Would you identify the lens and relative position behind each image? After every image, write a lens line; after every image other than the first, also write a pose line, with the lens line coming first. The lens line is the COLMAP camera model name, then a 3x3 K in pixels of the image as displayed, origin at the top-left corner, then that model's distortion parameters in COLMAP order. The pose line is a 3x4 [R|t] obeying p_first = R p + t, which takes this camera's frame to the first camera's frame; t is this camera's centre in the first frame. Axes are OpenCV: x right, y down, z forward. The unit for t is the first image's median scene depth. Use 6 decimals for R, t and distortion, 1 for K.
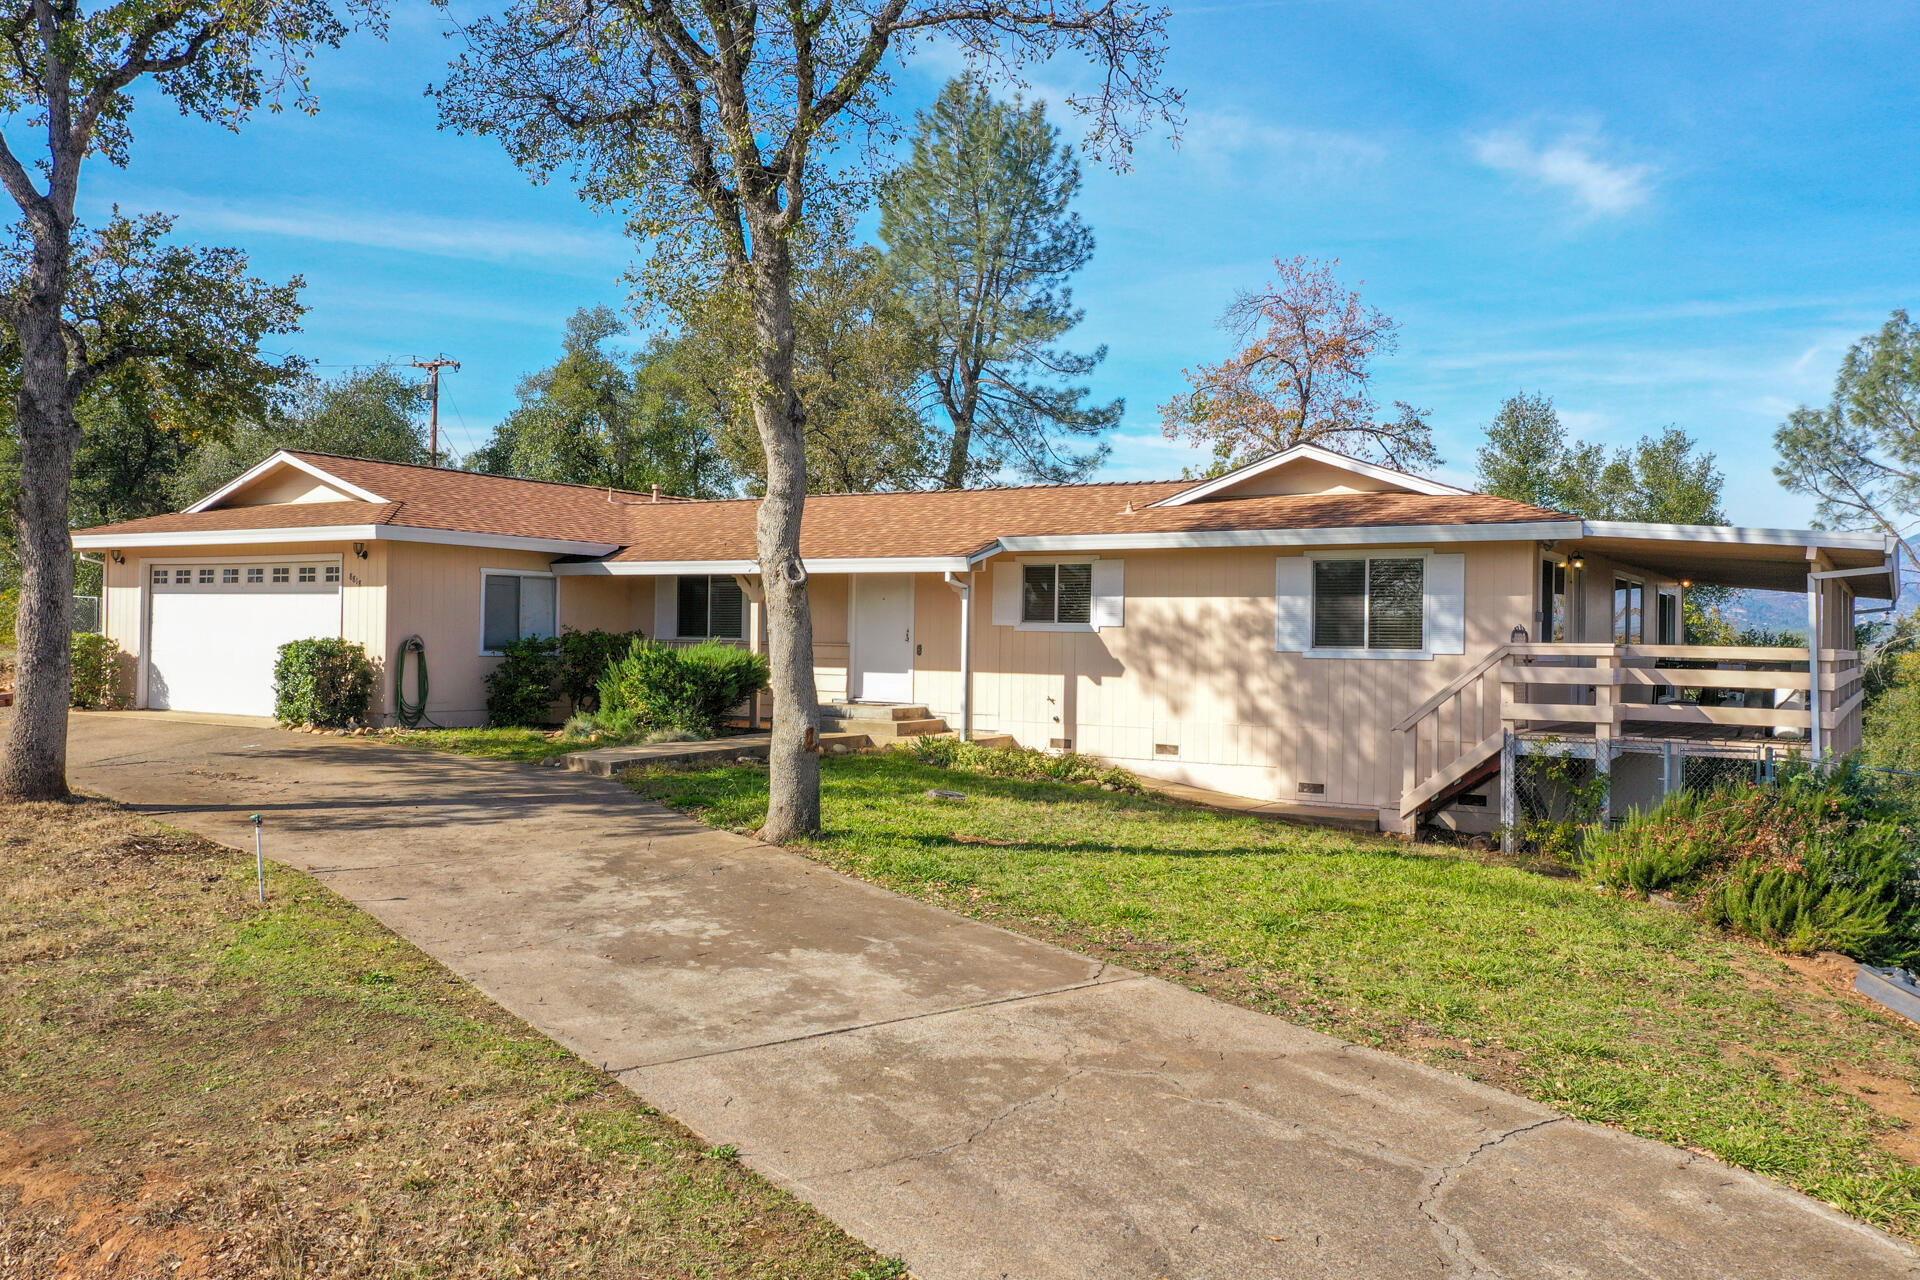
lens RADIAL K [[1580.2, 0, 964.1], [0, 1580.2, 629.1], [0, 0, 1]] dist [0.010276, -0.009171]
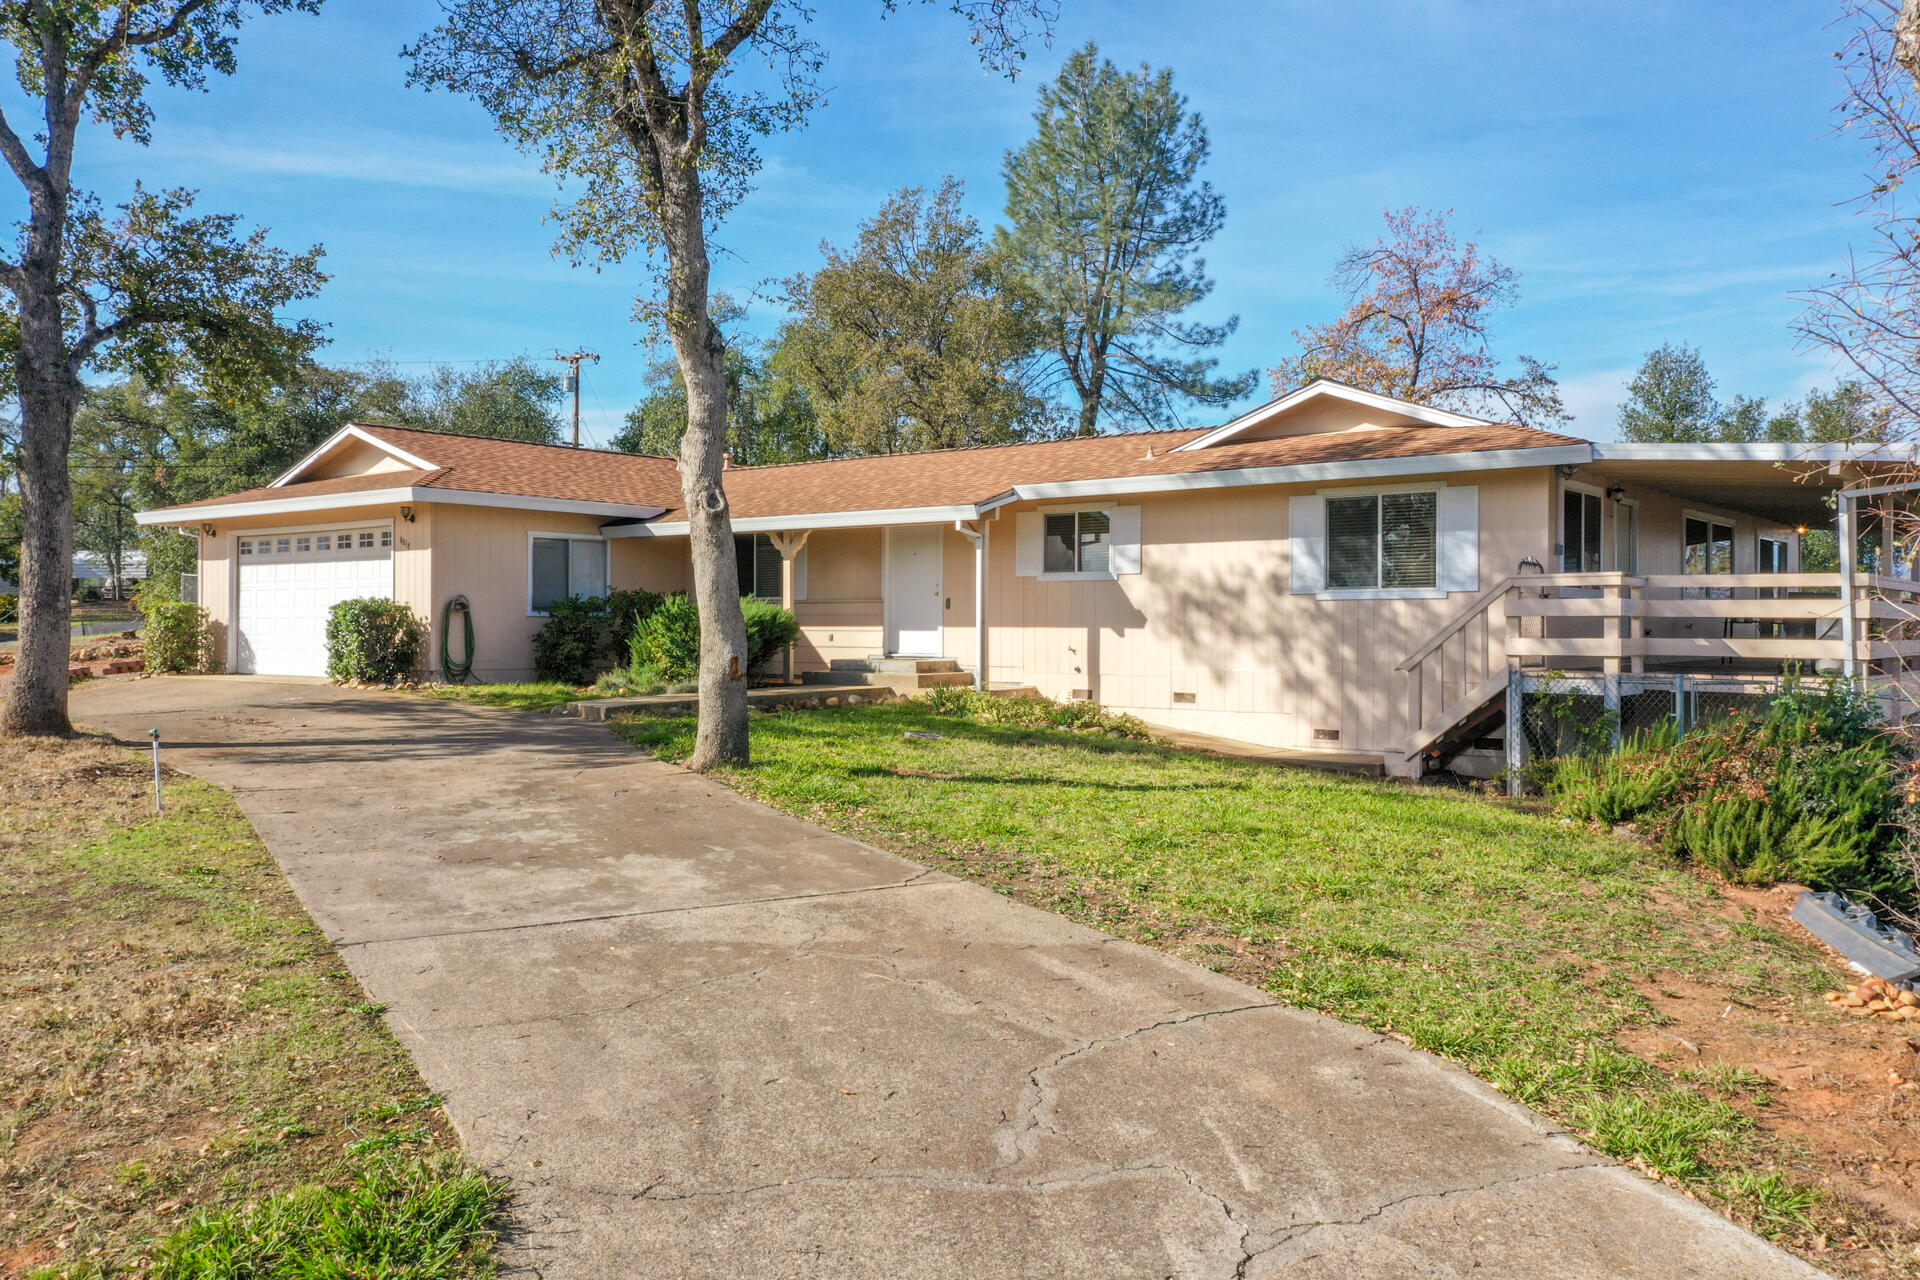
lens RADIAL K [[1580.2, 0, 957.0], [0, 1580.2, 632.7], [0, 0, 1]] dist [0.010276, -0.009171]
pose [[0.992173, -0.012099, -0.124284, 0.107577], [0.012899, 0.999901, 0.005634, 0.027677], [0.124204, -0.007193, 0.992231, 0.014781]]
